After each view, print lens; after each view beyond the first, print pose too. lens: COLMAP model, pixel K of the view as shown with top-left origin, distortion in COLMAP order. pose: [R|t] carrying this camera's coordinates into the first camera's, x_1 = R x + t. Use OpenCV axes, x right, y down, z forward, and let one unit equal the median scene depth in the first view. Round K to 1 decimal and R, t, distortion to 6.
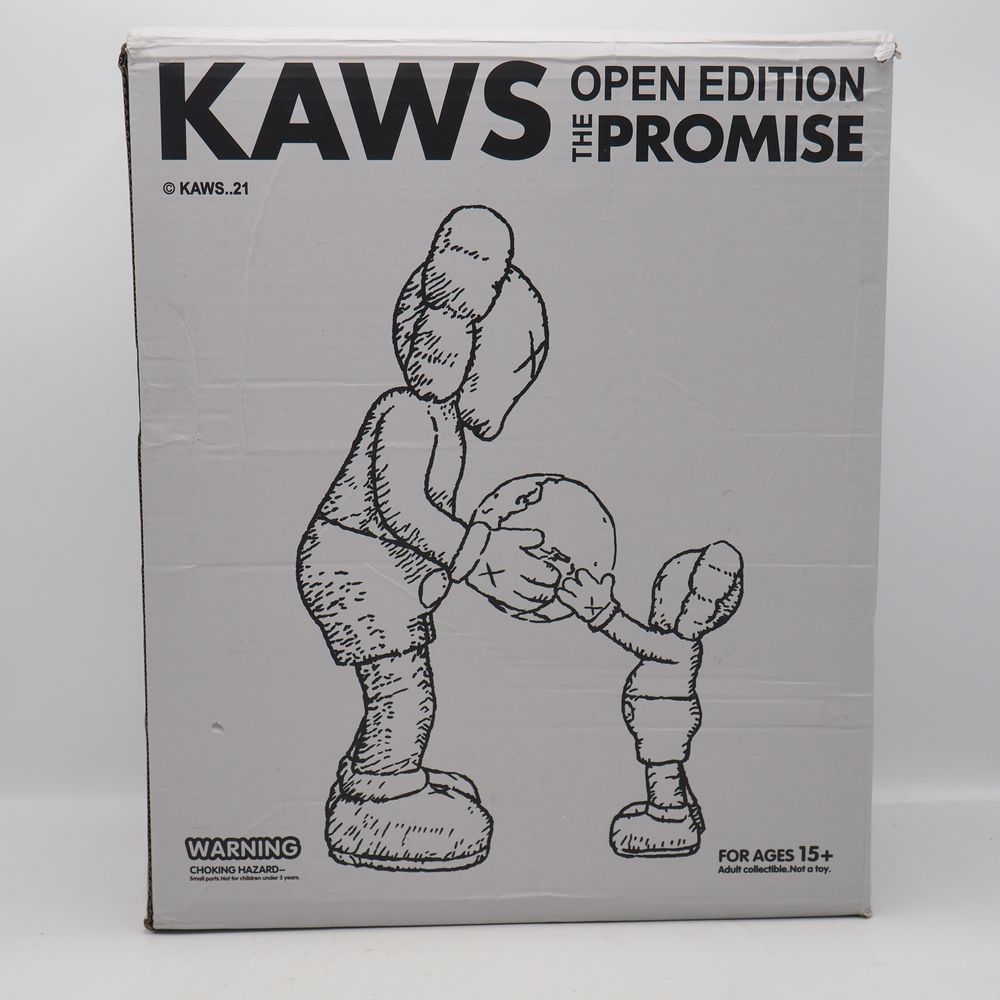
lens RADIAL K [[1740.1, 0, 499.9], [0, 1740.1, 502.0], [0, 0, 1]] dist [0.015563, 0.000000]
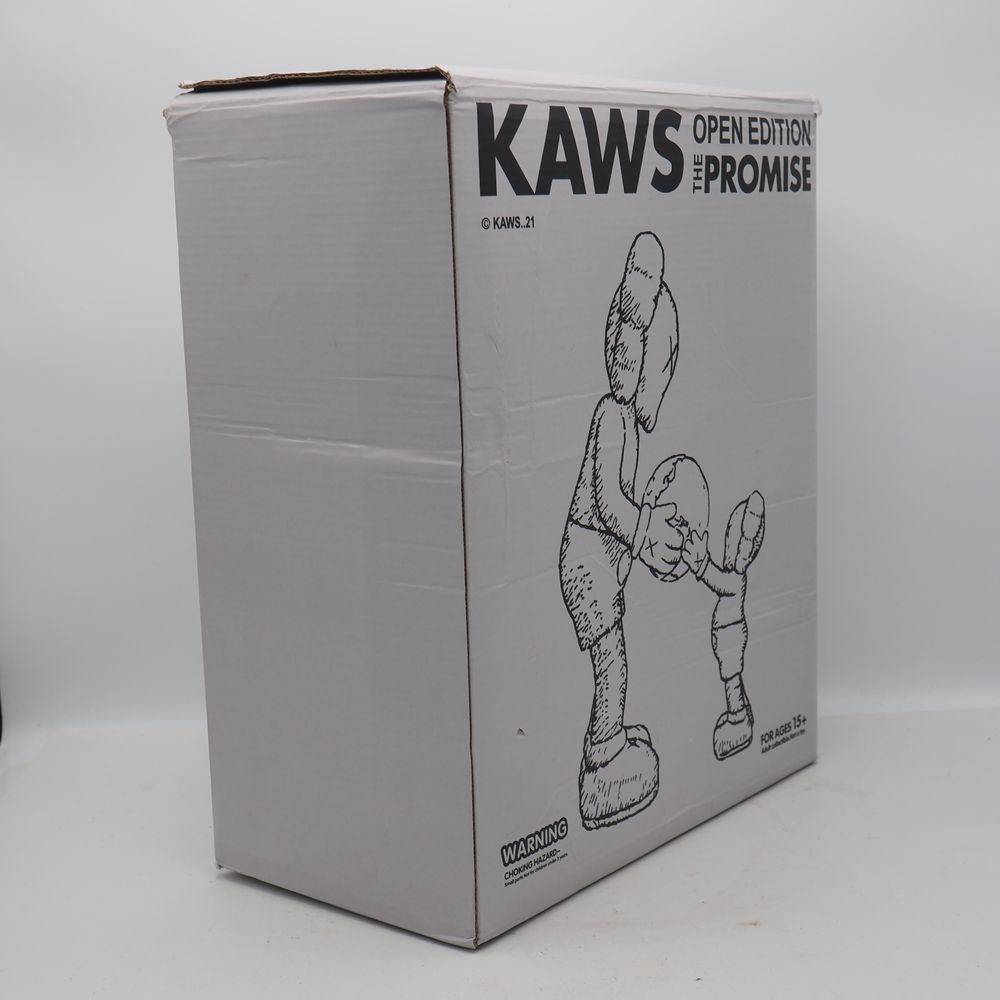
lens RADIAL K [[1740.1, 0, 500.2], [0, 1740.1, 498.2], [0, 0, 1]] dist [0.015563, 0.000000]
pose [[0.644059, -0.142236, 0.751636, -0.955086], [0.145941, 0.987362, 0.061790, -0.078636], [-0.750926, 0.069898, 0.656677, 0.313173]]
